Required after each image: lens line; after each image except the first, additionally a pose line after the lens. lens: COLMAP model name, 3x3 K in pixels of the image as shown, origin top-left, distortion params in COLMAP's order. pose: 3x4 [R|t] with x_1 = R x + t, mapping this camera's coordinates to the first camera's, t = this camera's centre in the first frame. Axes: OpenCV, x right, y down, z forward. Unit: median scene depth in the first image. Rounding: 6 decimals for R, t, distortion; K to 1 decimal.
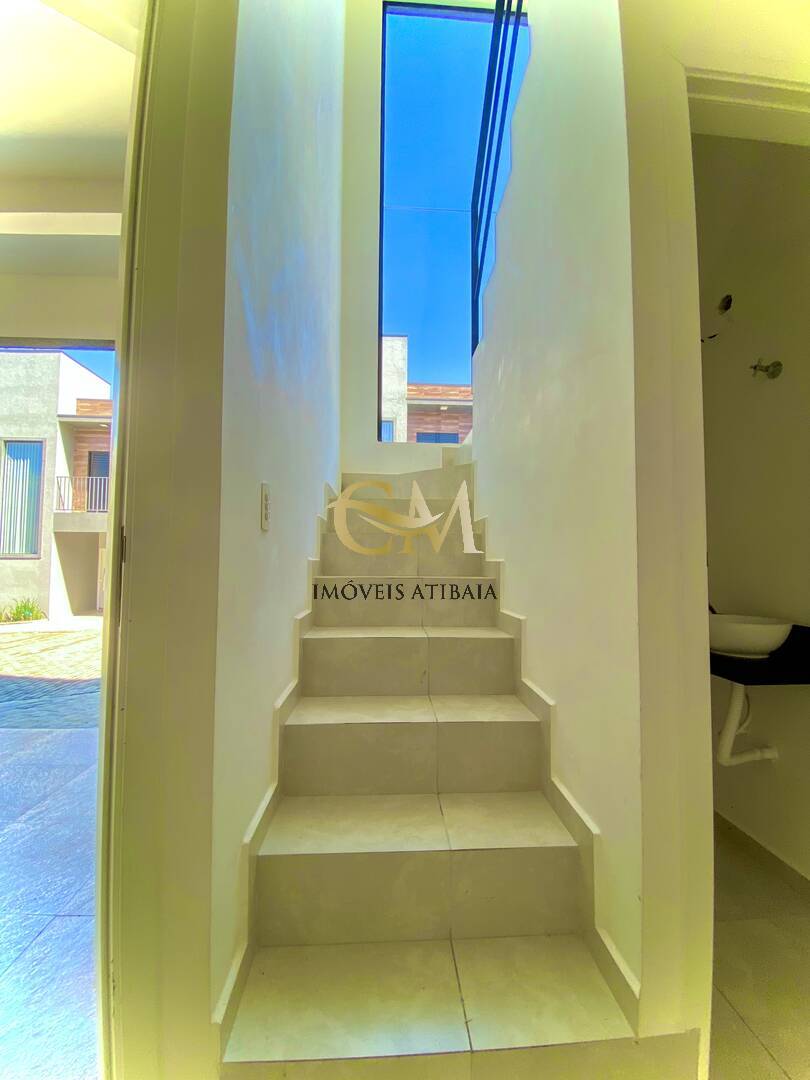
lens RADIAL K [[451.3, 0, 405.0], [0, 451.3, 540.0], [0, 0, 1]] dist [-0.000411, -0.015051]
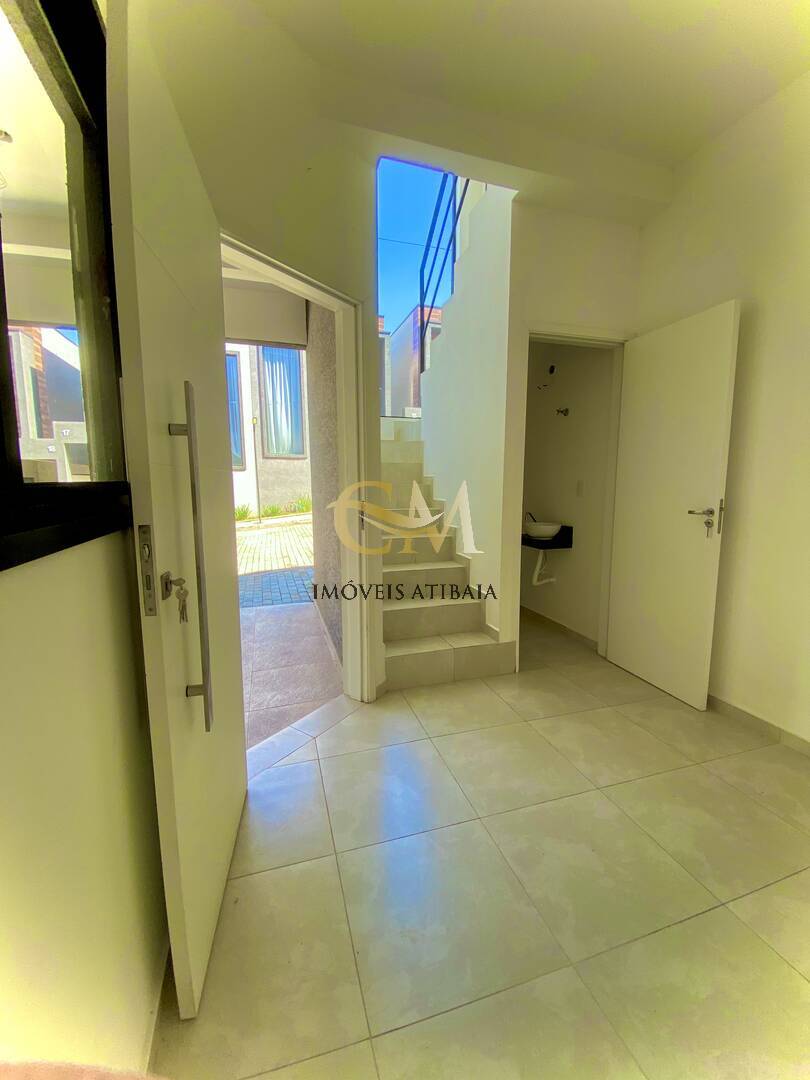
lens RADIAL K [[451.3, 0, 405.0], [0, 451.3, 540.0], [0, 0, 1]] dist [-0.000411, -0.015051]
pose [[0.969202, -0.038427, 0.243249, -0.556441], [-0.006922, 0.983109, 0.182890, -0.174191], [-0.246168, -0.178941, 0.952566, -1.132148]]
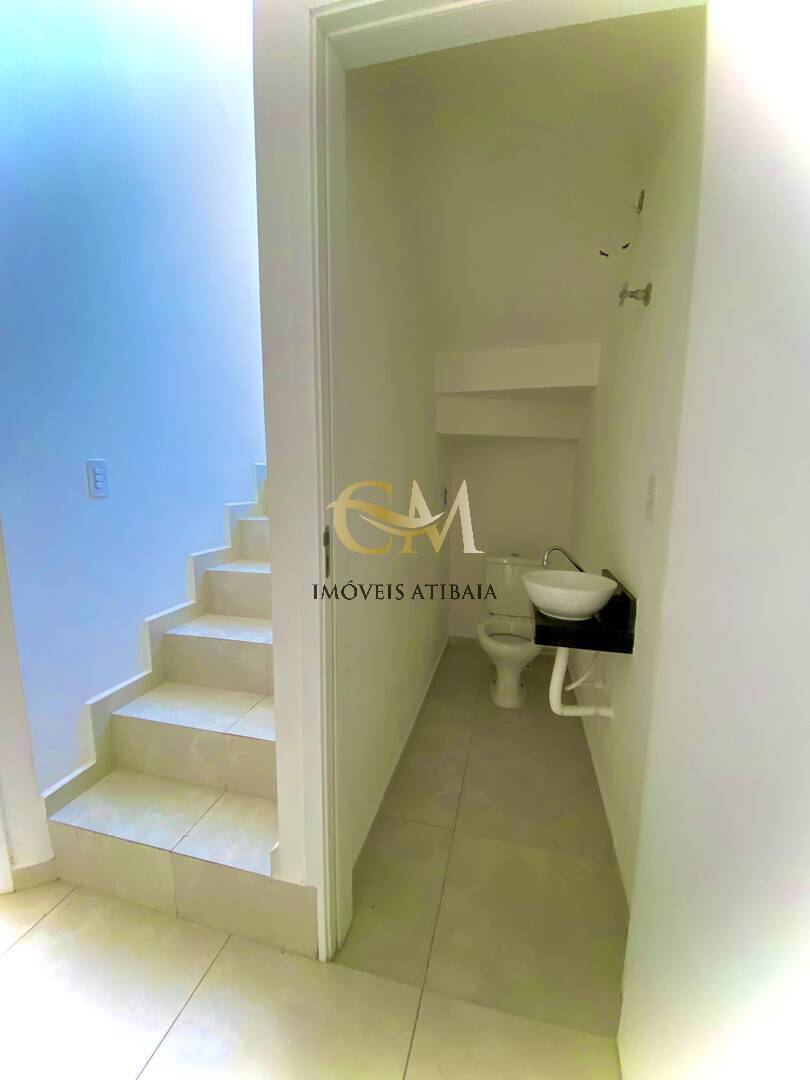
lens RADIAL K [[451.3, 0, 405.0], [0, 451.3, 540.0], [0, 0, 1]] dist [-0.000411, -0.015051]
pose [[0.950888, 0.039869, -0.306958, 0.725948], [0.018222, 0.982740, 0.184091, -0.097344], [0.309000, -0.180643, 0.933749, -0.012252]]
